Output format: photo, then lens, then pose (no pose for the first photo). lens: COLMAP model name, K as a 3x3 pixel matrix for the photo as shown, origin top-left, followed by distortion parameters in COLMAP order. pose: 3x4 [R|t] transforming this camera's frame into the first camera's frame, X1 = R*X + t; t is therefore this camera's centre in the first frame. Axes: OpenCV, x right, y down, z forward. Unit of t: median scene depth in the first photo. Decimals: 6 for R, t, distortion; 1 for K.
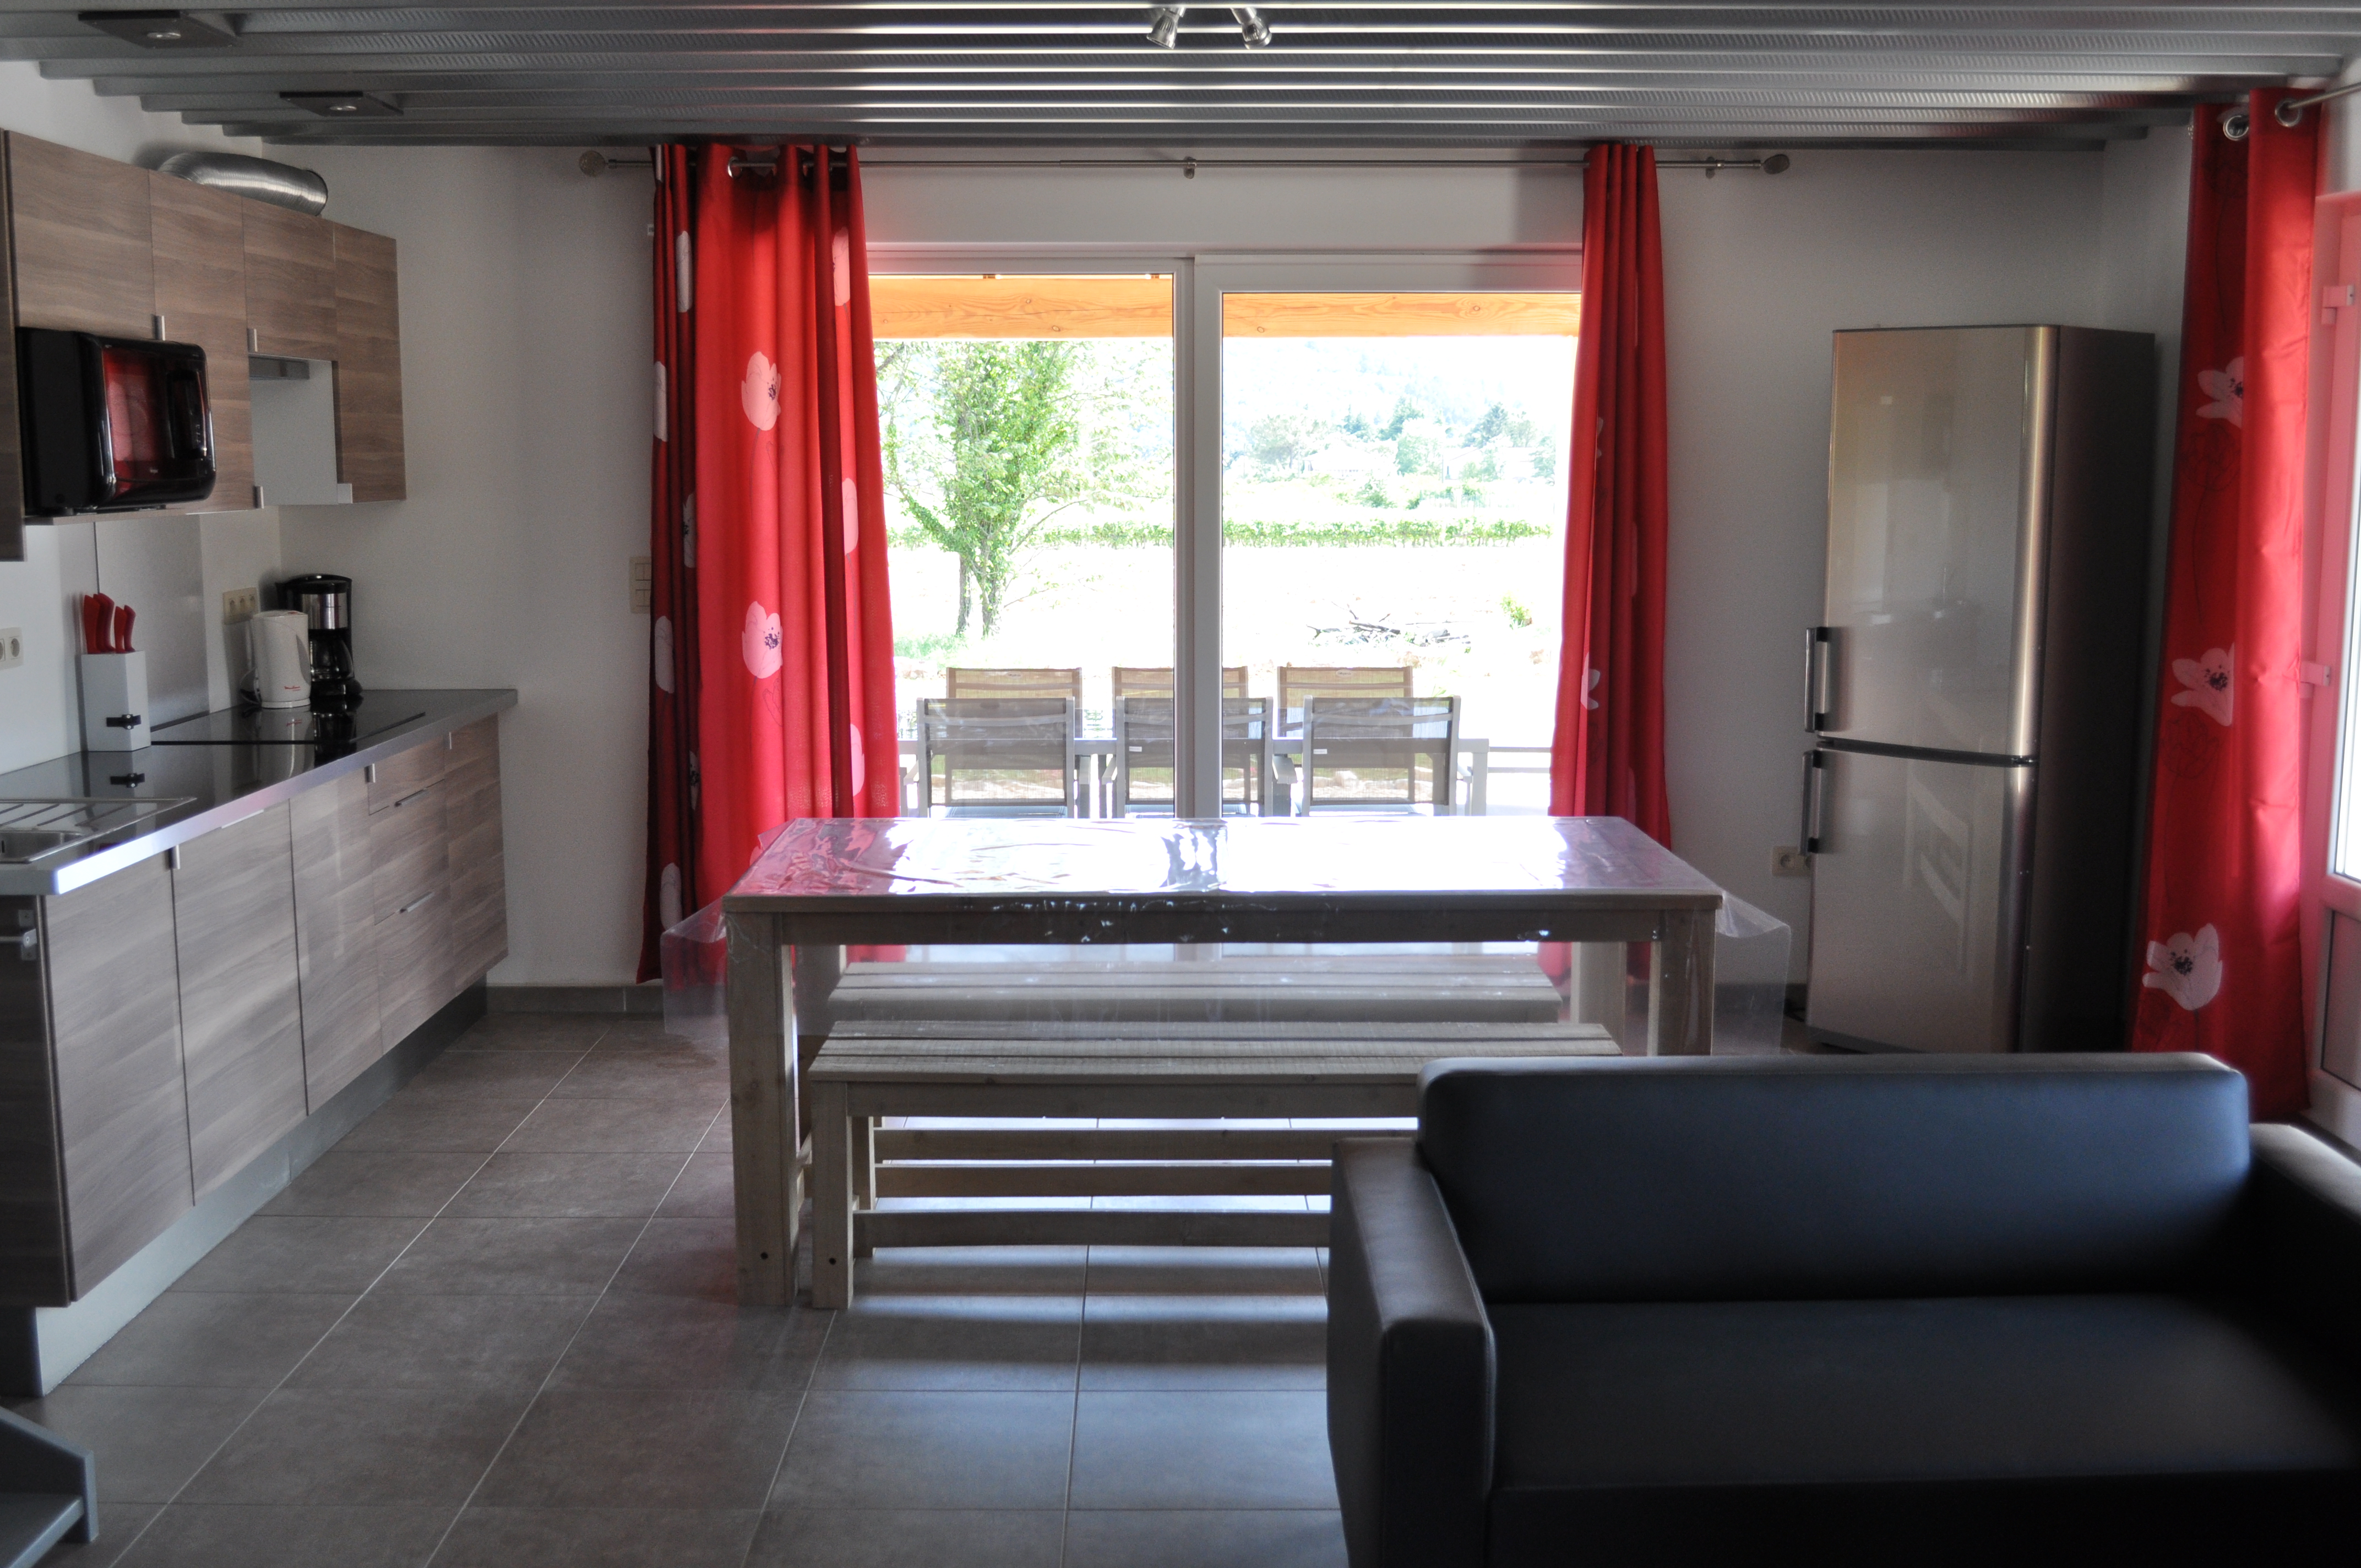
lens RADIAL K [[2333.6, 0, 1180.5], [0, 2333.6, 784.0], [0, 0, 1]] dist [-0.093916, 0.002412]
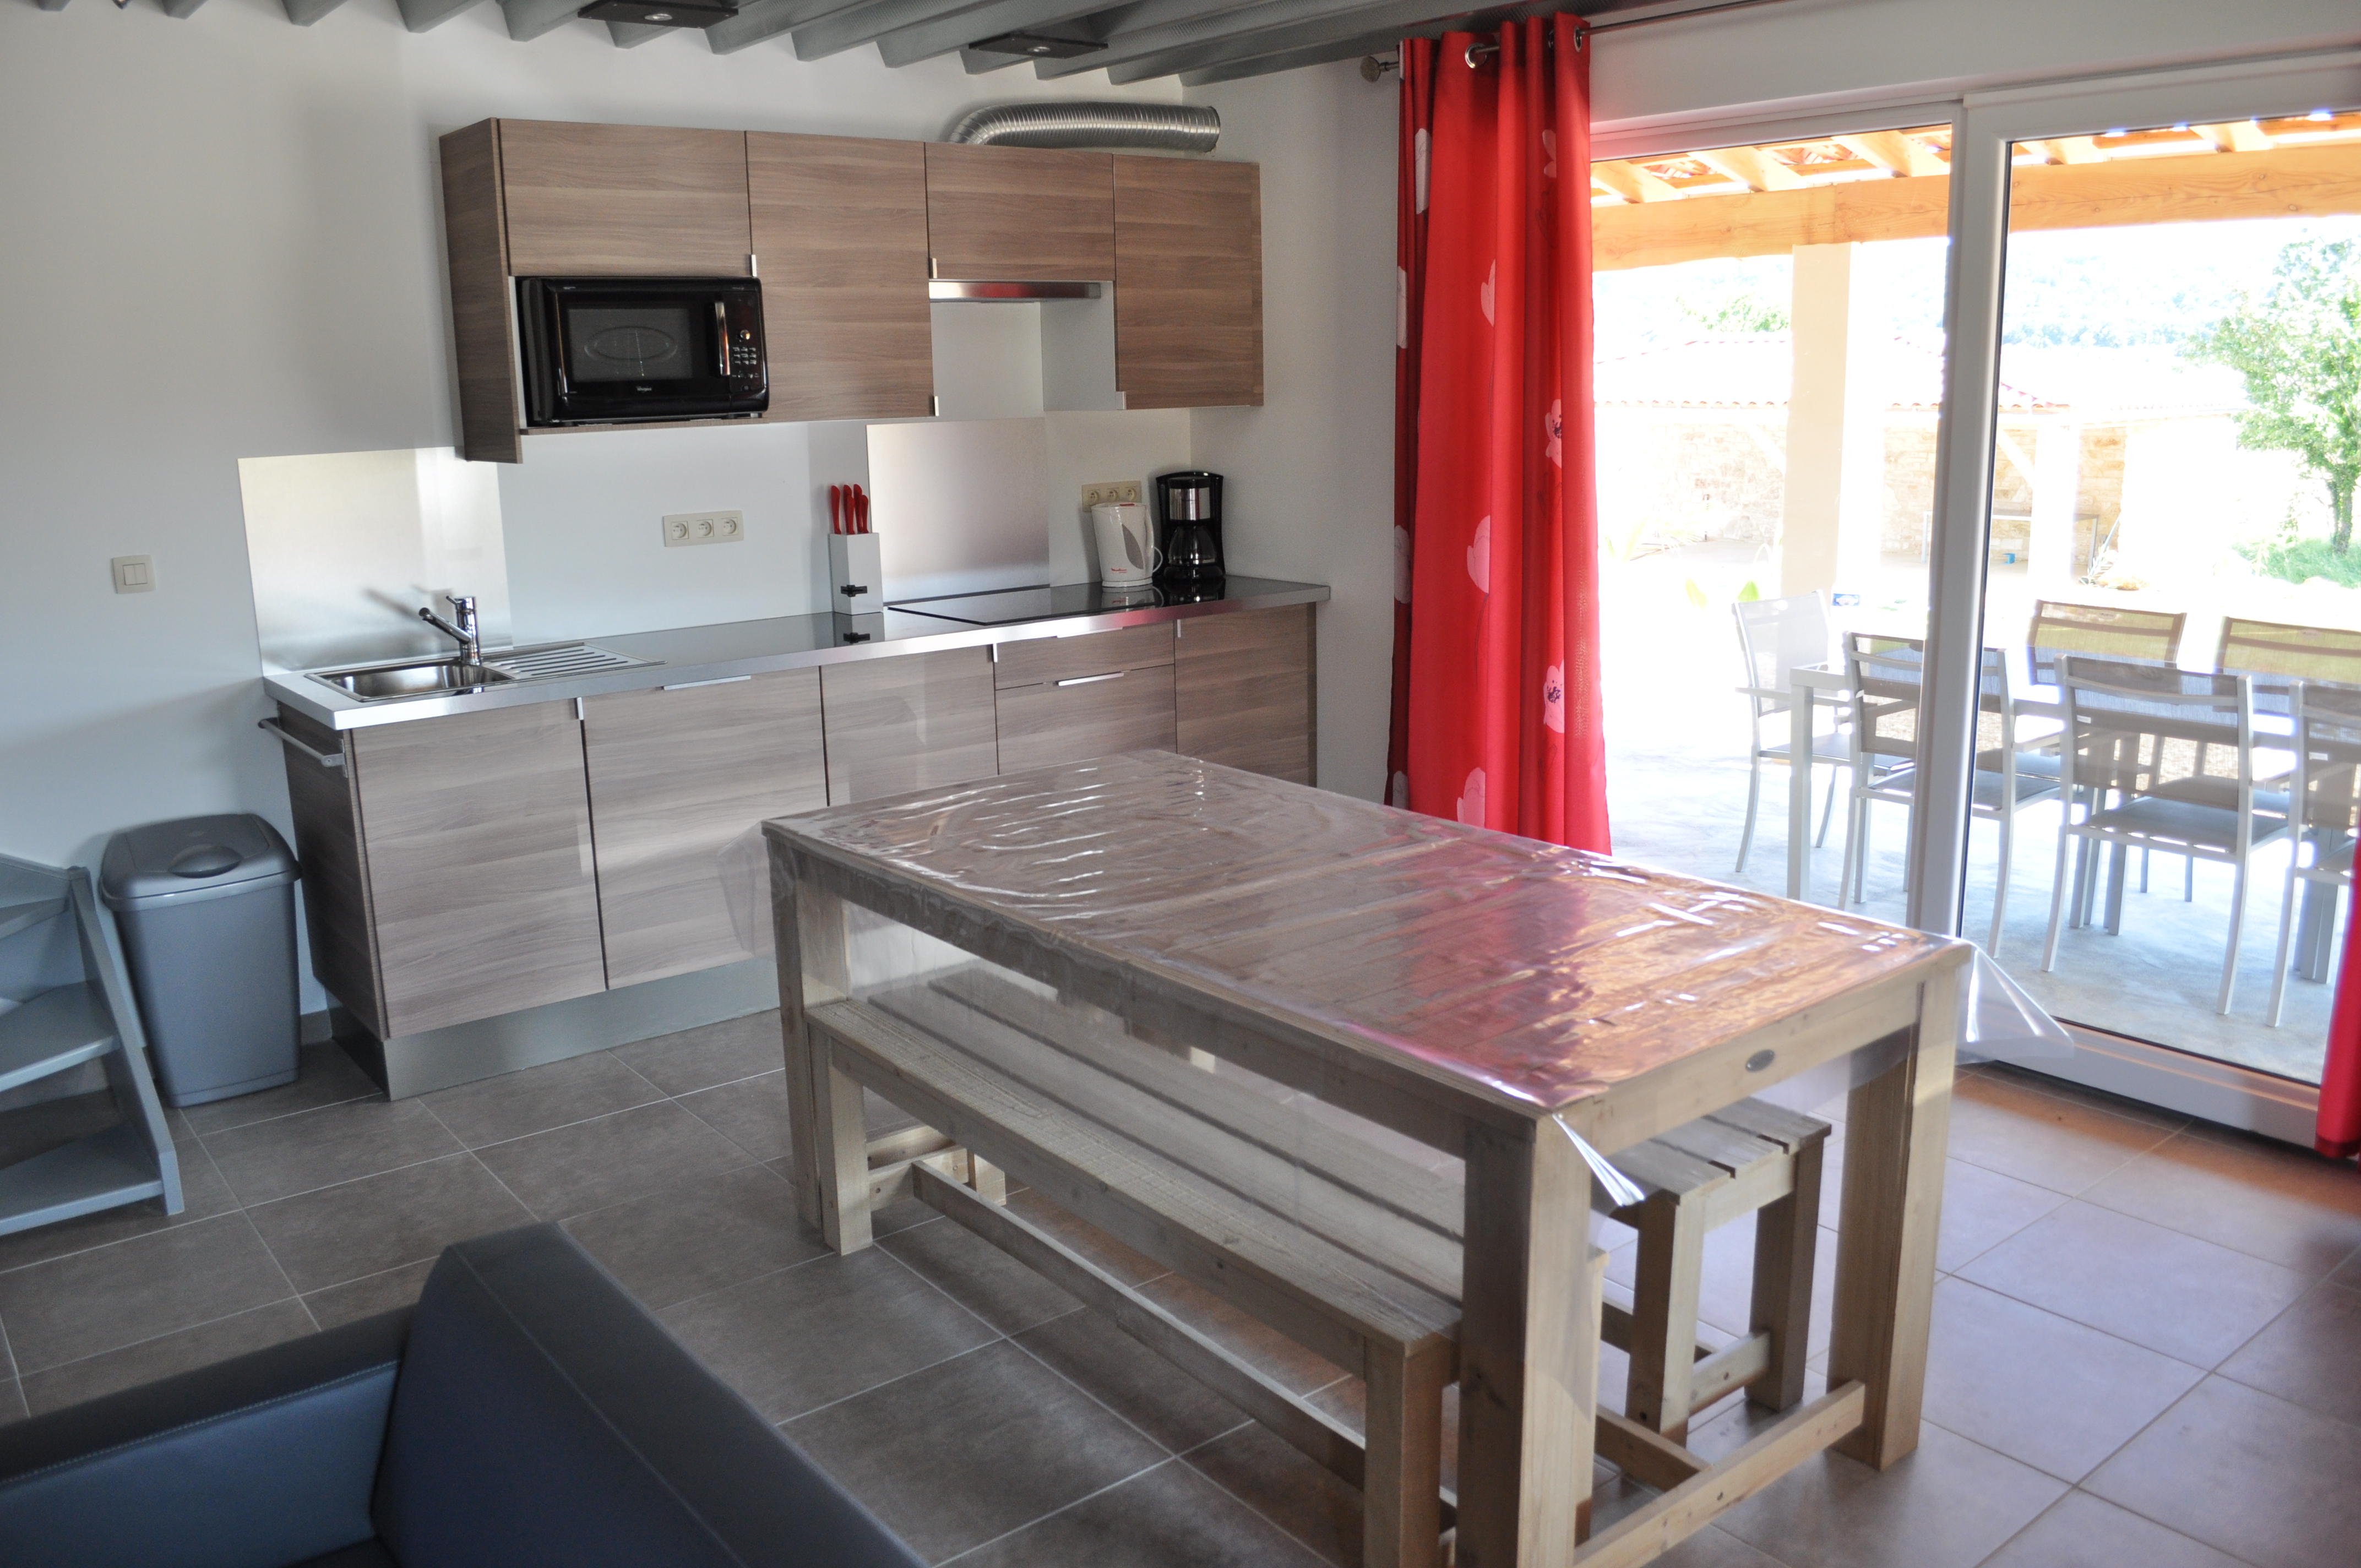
lens RADIAL K [[1841.0, 0, 1180.5], [0, 1841.0, 784.0], [0, 0, 1]] dist [-0.074158, -0.004732]
pose [[0.610562, 0.162758, -0.775064, 0.355287], [-0.091659, 0.986600, 0.134974, -0.061626], [0.786647, -0.011368, 0.617299, 0.441225]]
